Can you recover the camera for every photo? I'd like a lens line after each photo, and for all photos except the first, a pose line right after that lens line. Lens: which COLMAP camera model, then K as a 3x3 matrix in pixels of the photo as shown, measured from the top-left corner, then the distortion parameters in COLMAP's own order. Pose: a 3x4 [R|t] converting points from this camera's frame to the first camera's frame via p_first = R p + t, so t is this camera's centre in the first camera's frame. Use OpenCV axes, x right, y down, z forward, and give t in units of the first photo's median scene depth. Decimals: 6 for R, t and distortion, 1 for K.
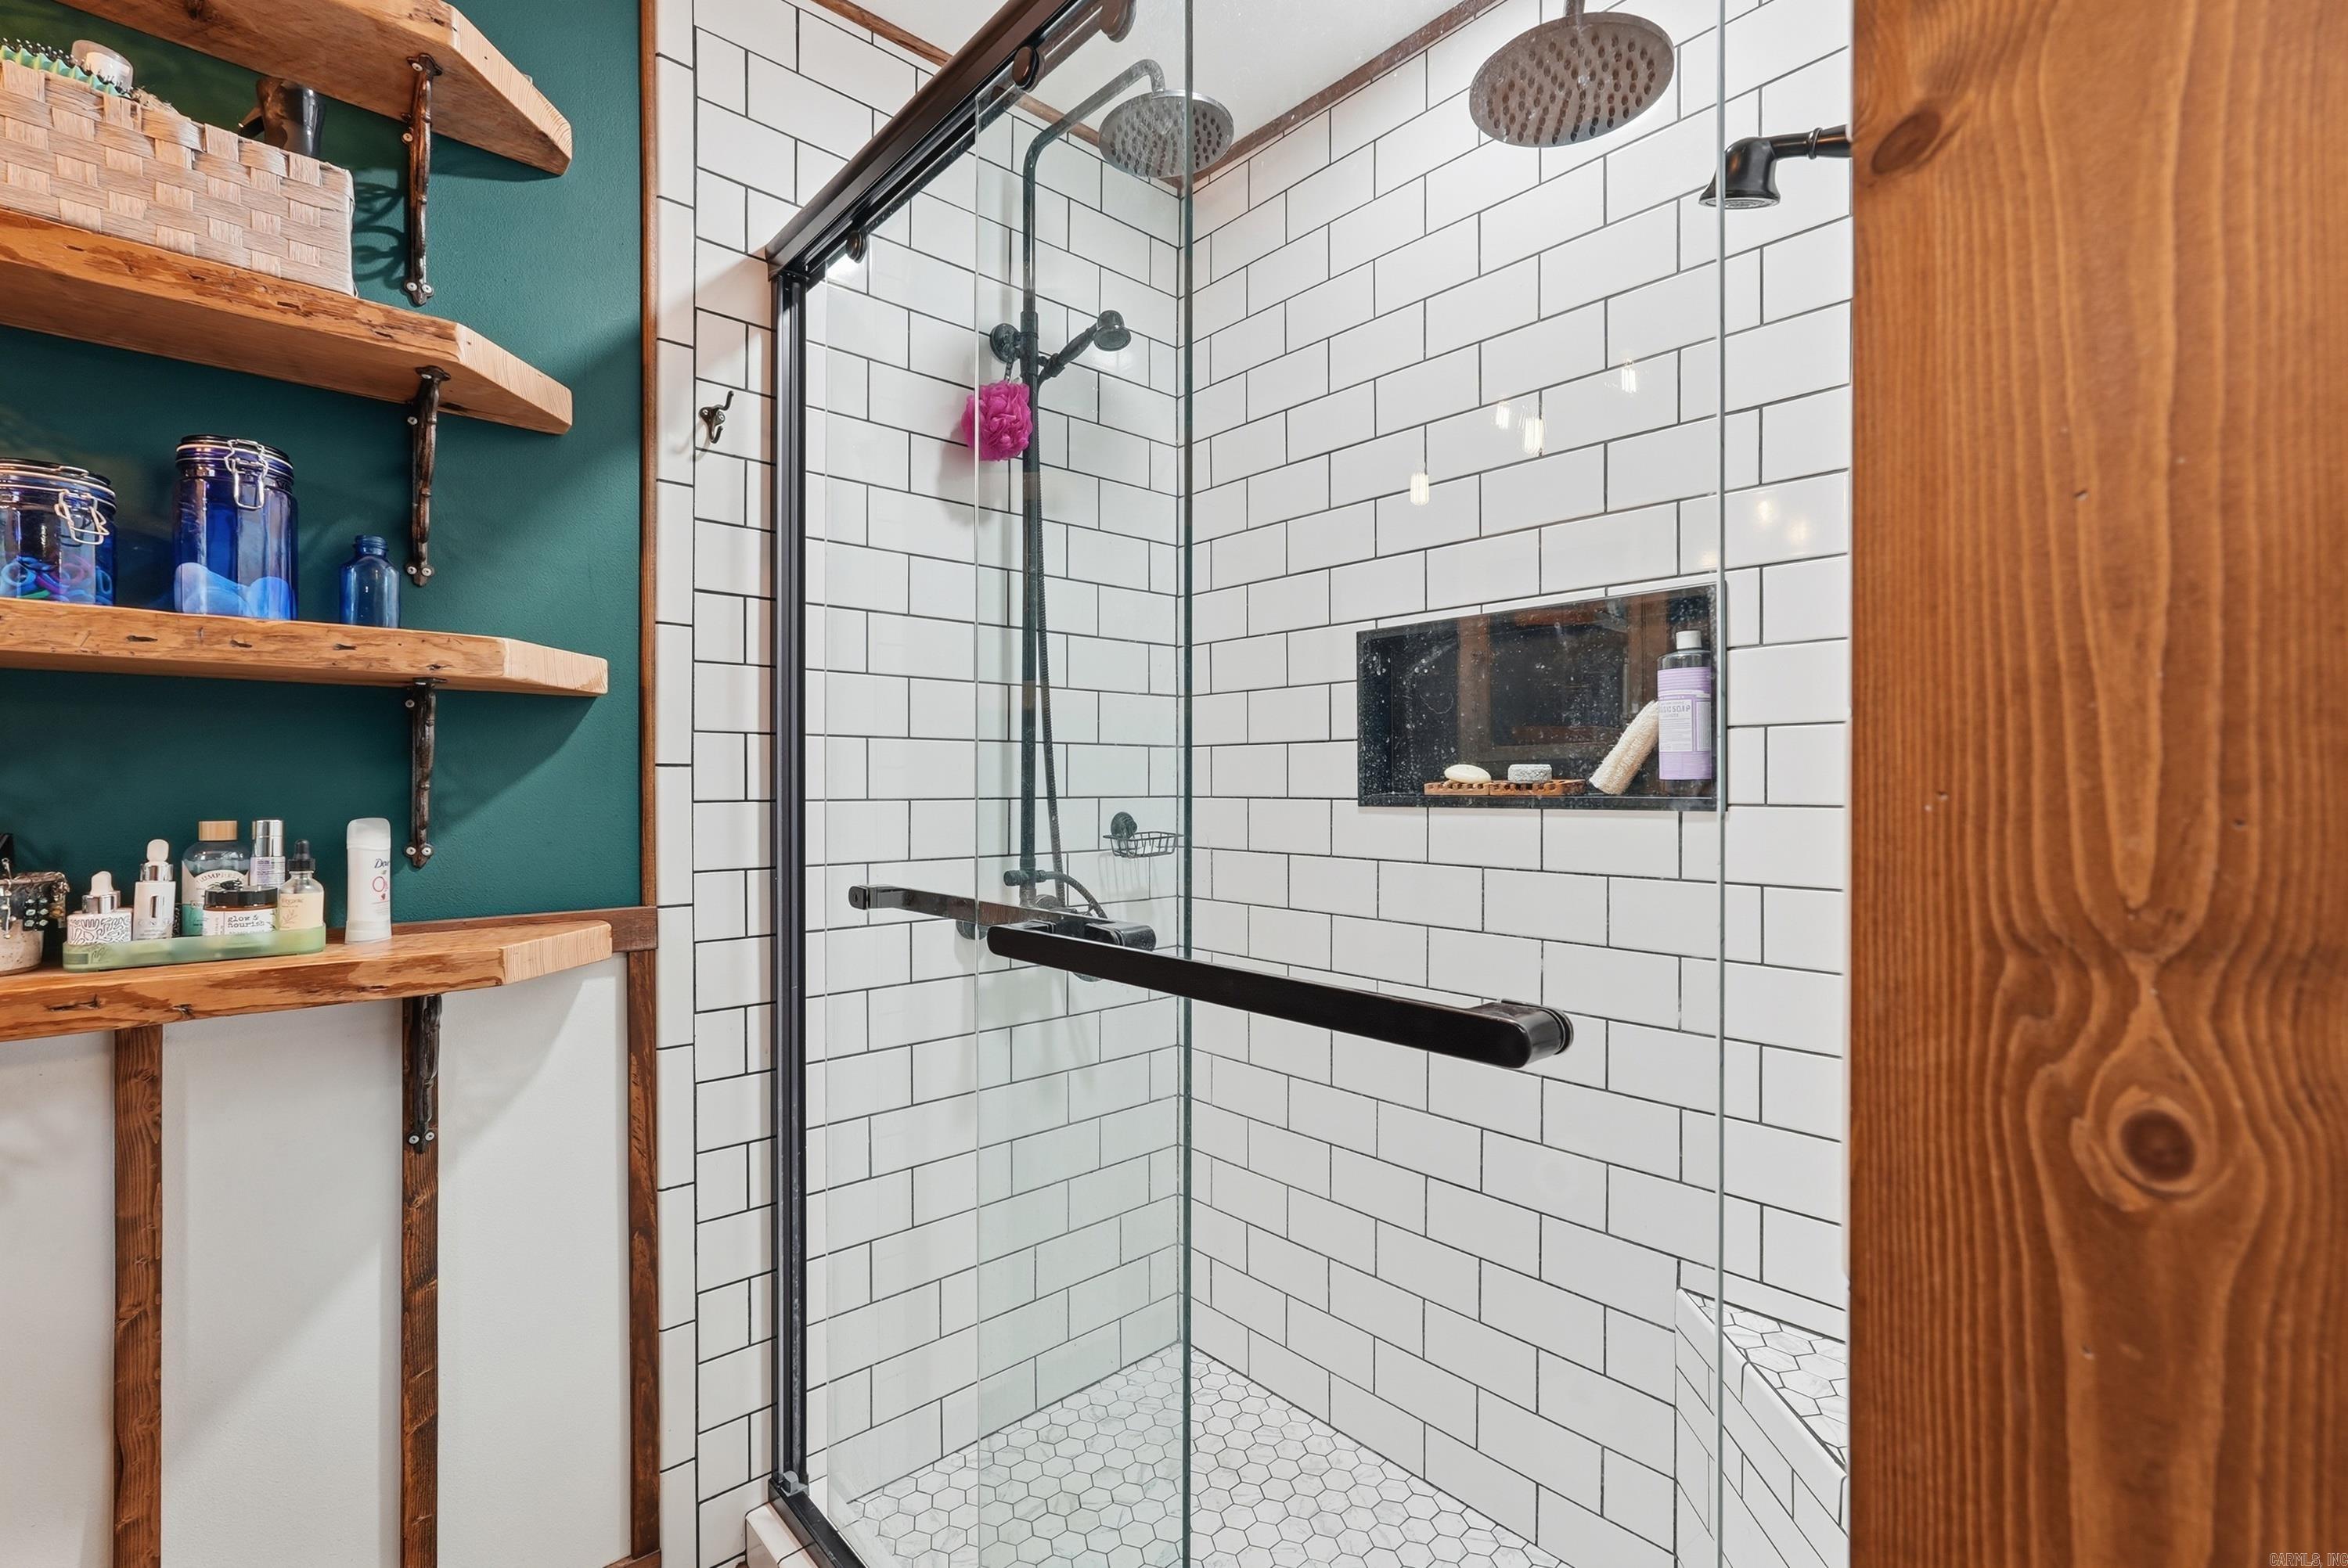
lens RADIAL K [[1062.6, 0, 1181.4], [0, 1062.6, 785.3], [0, 0, 1]] dist [-0.015923, 0.007379]
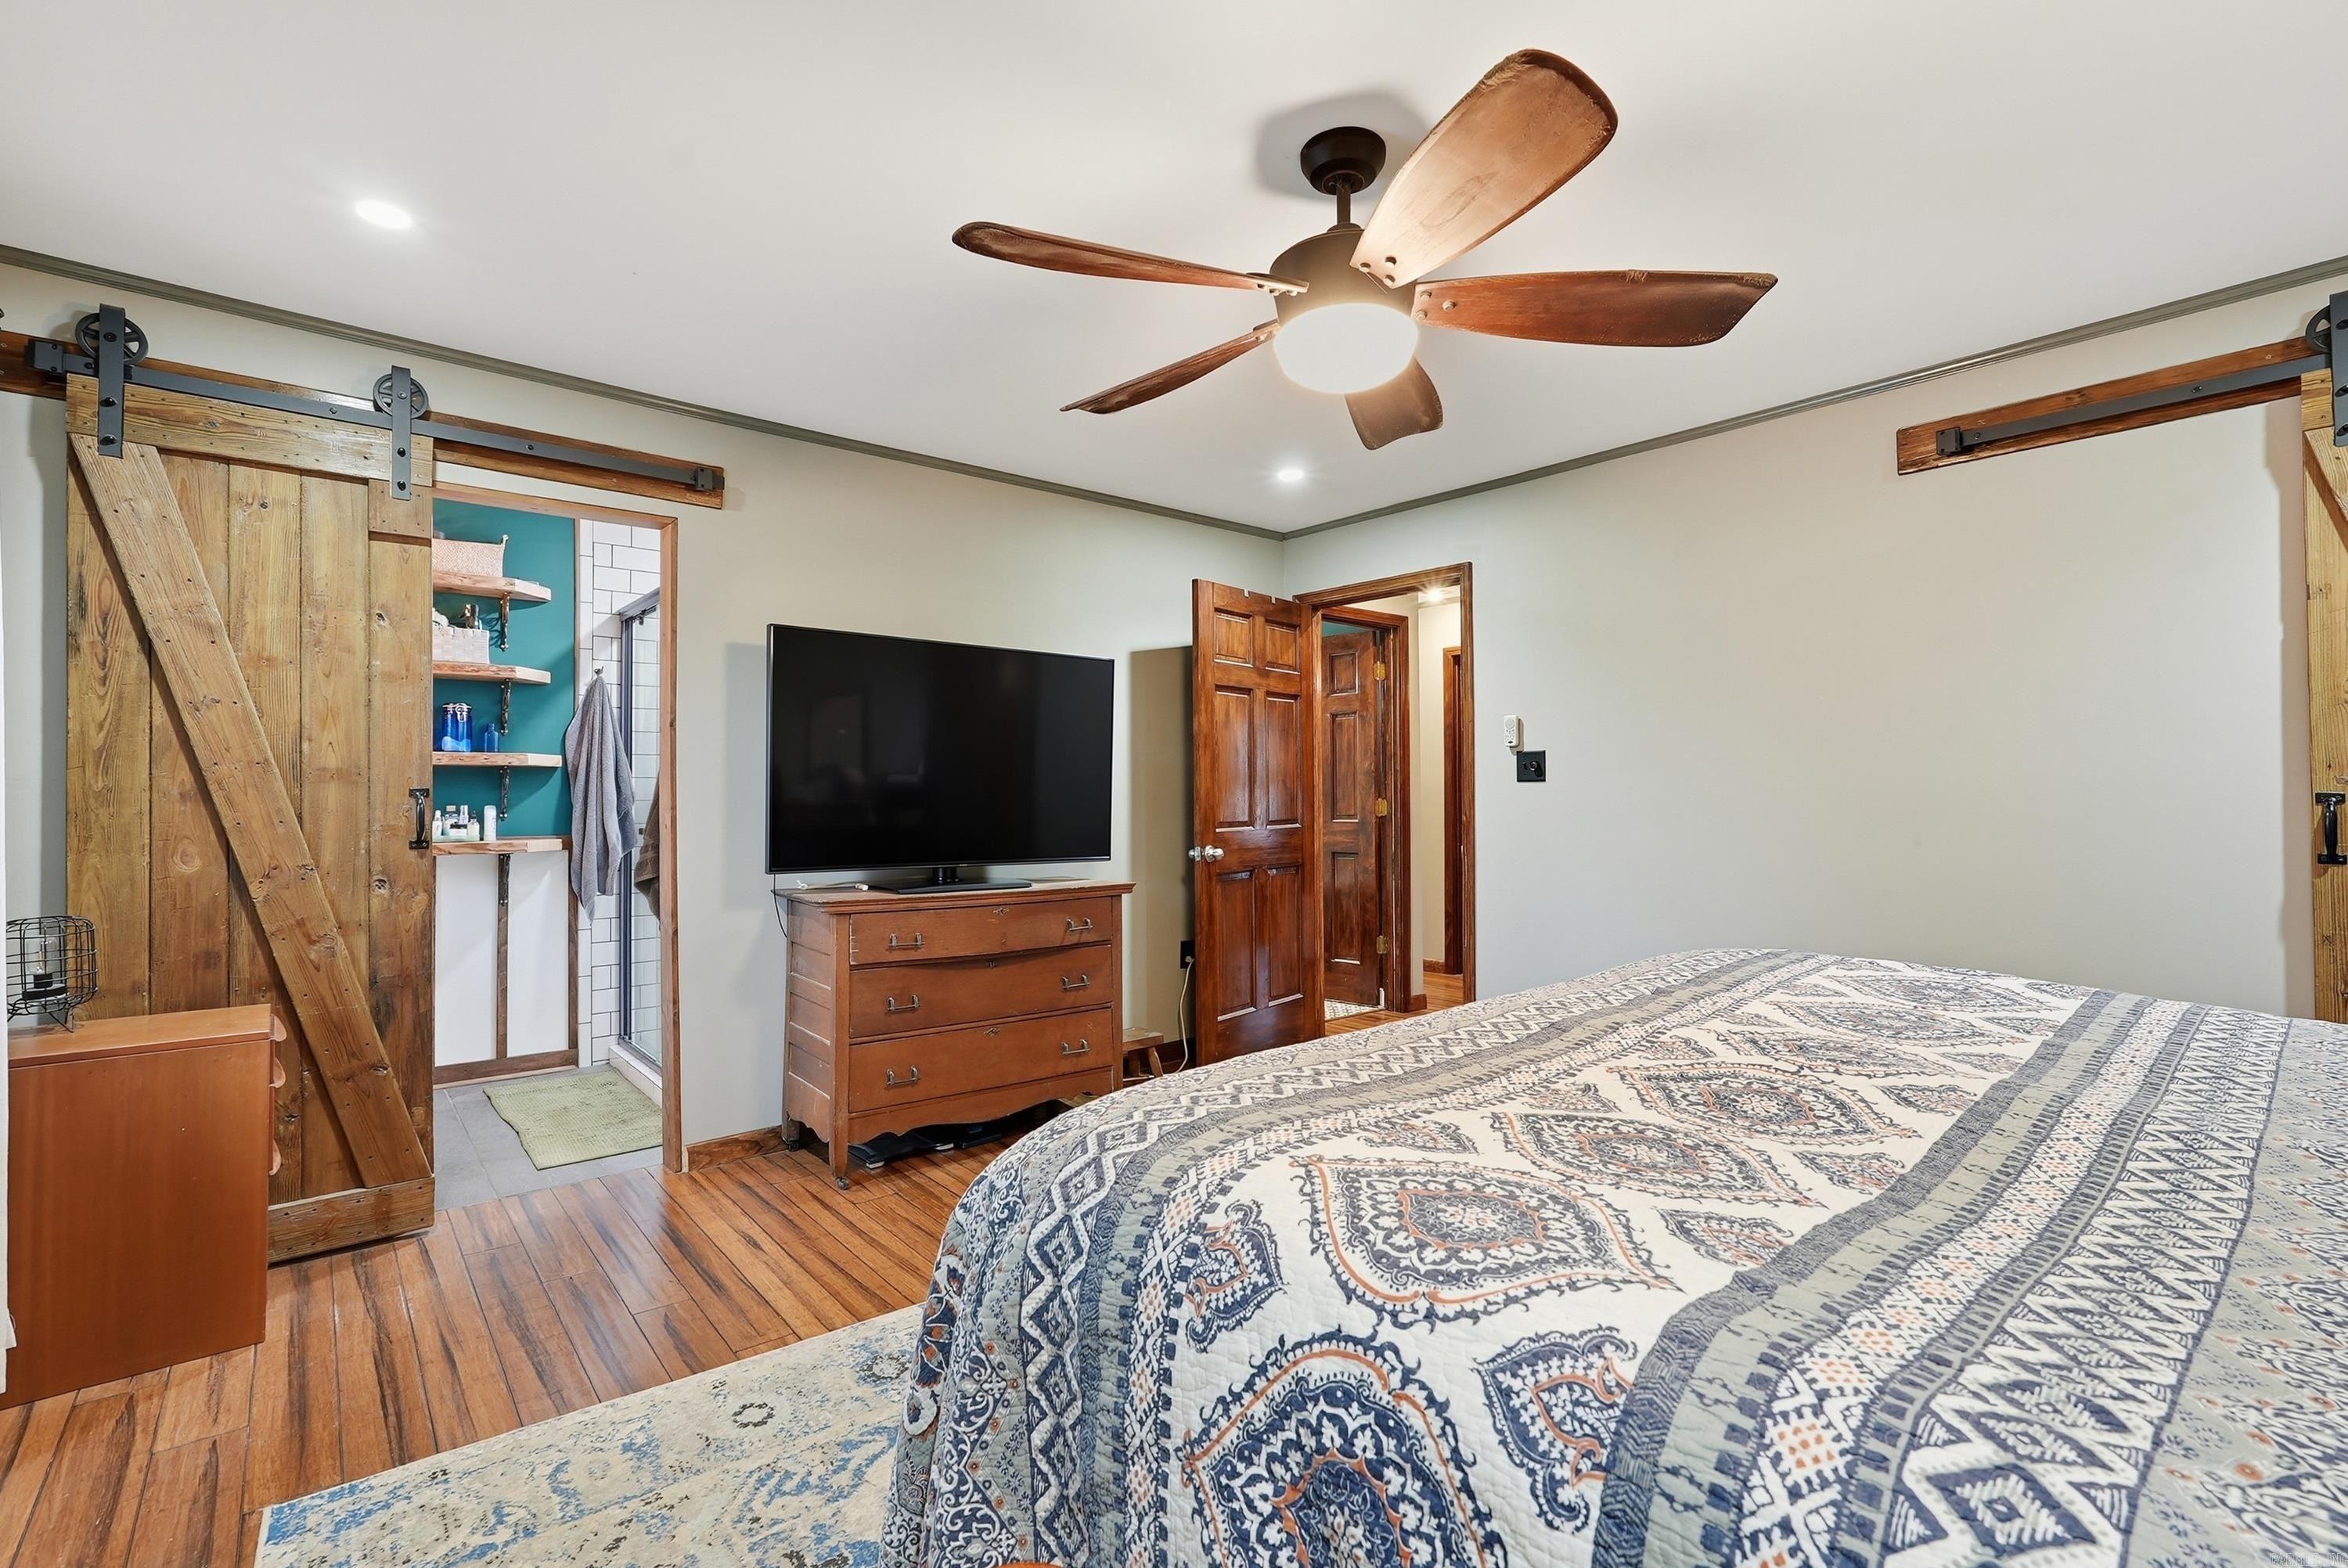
lens RADIAL K [[1062.6, 0, 1168.2], [0, 1062.6, 782.5], [0, 0, 1]] dist [-0.015923, 0.007379]
pose [[0.998770, 0.003011, -0.049496, 1.599960], [-0.003334, 0.999974, -0.006426, -0.028114], [0.049475, 0.006584, 0.998754, -2.321419]]
